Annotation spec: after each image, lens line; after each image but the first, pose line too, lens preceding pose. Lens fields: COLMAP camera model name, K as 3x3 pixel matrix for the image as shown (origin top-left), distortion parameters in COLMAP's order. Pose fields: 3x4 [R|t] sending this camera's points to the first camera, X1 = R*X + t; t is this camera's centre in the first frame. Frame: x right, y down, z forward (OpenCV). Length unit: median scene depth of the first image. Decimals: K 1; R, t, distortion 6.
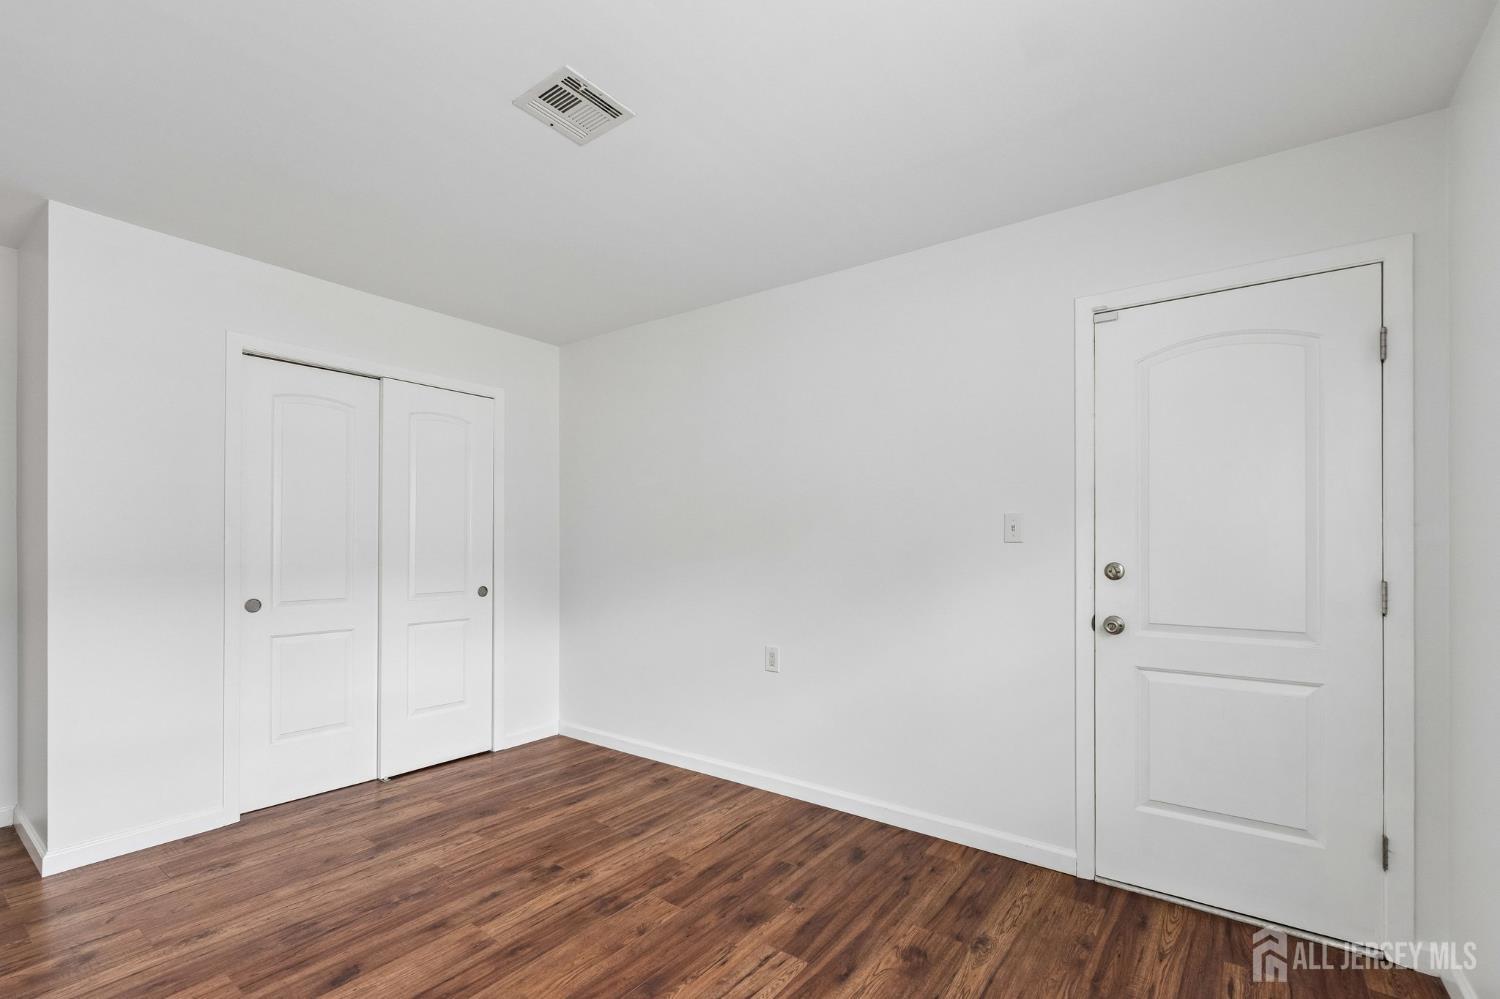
lens RADIAL K [[660.2, 0, 748.2], [0, 660.2, 535.4], [0, 0, 1]] dist [-0.000667, 0.000190]
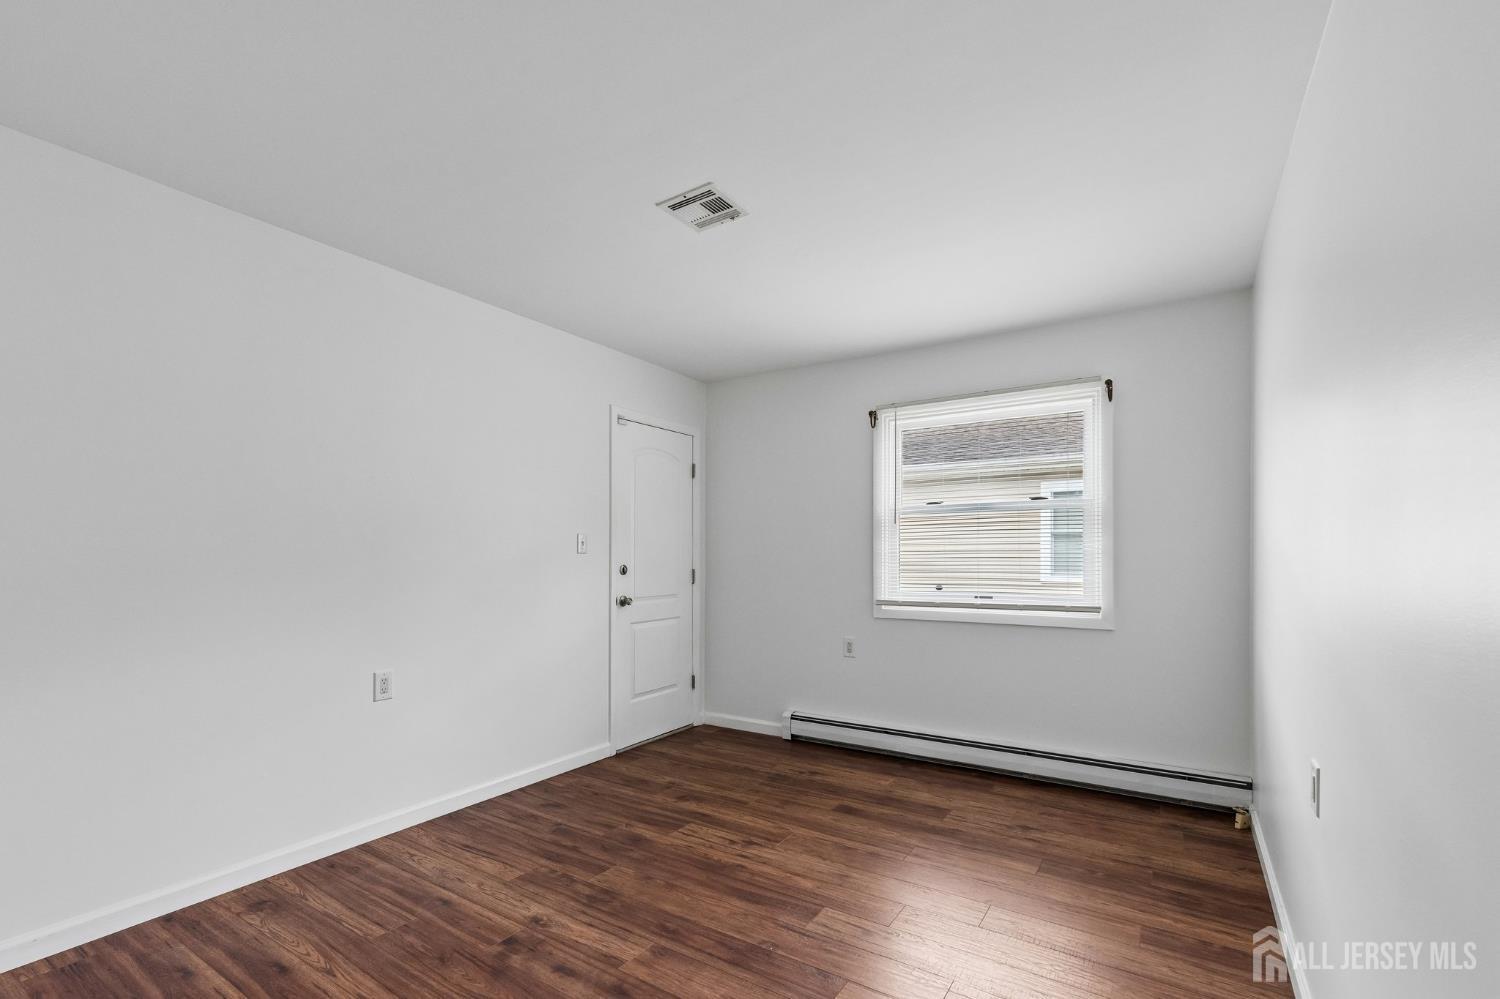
lens RADIAL K [[660.2, 0, 748.2], [0, 660.2, 535.4], [0, 0, 1]] dist [-0.000667, 0.000190]
pose [[-0.059704, 0.027105, 0.997848, -1.147770], [-0.010140, 0.999563, -0.027758, 0.008678], [-0.998165, -0.011776, -0.059403, 0.743691]]
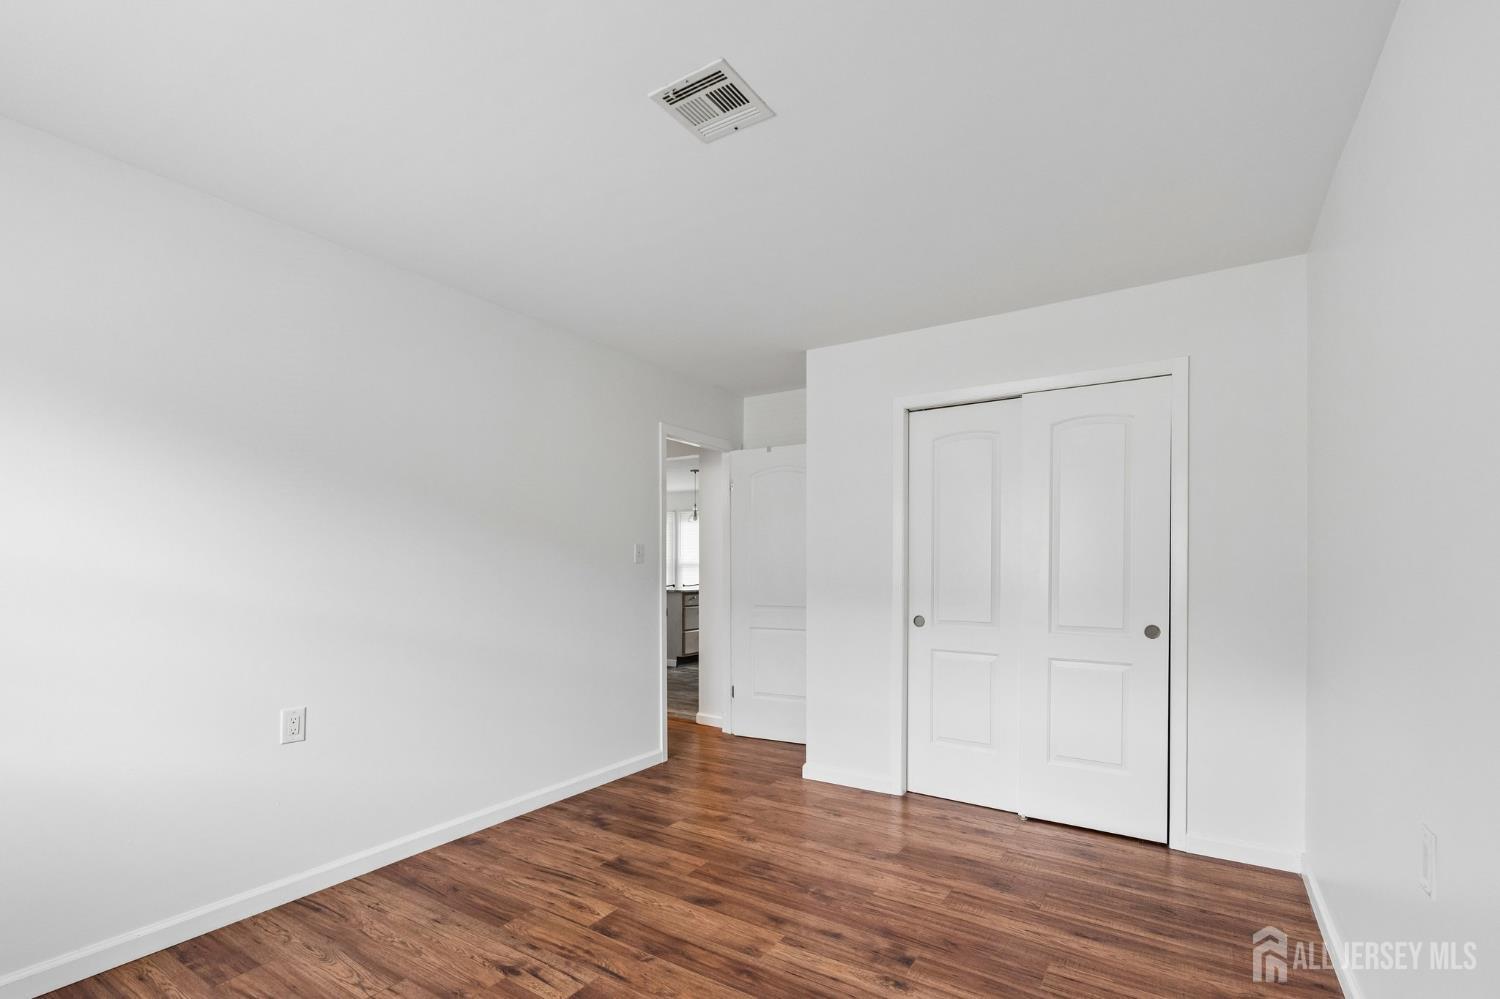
lens RADIAL K [[685.7, 0, 766.9], [0, 685.7, 569.6], [0, 0, 1]] dist [0.000483, 0.000450]
pose [[0.077214, 0.004151, -0.997006, 0.543521], [0.008054, 0.999956, 0.004787, 0.008181], [0.996982, -0.008399, 0.077178, 0.754002]]
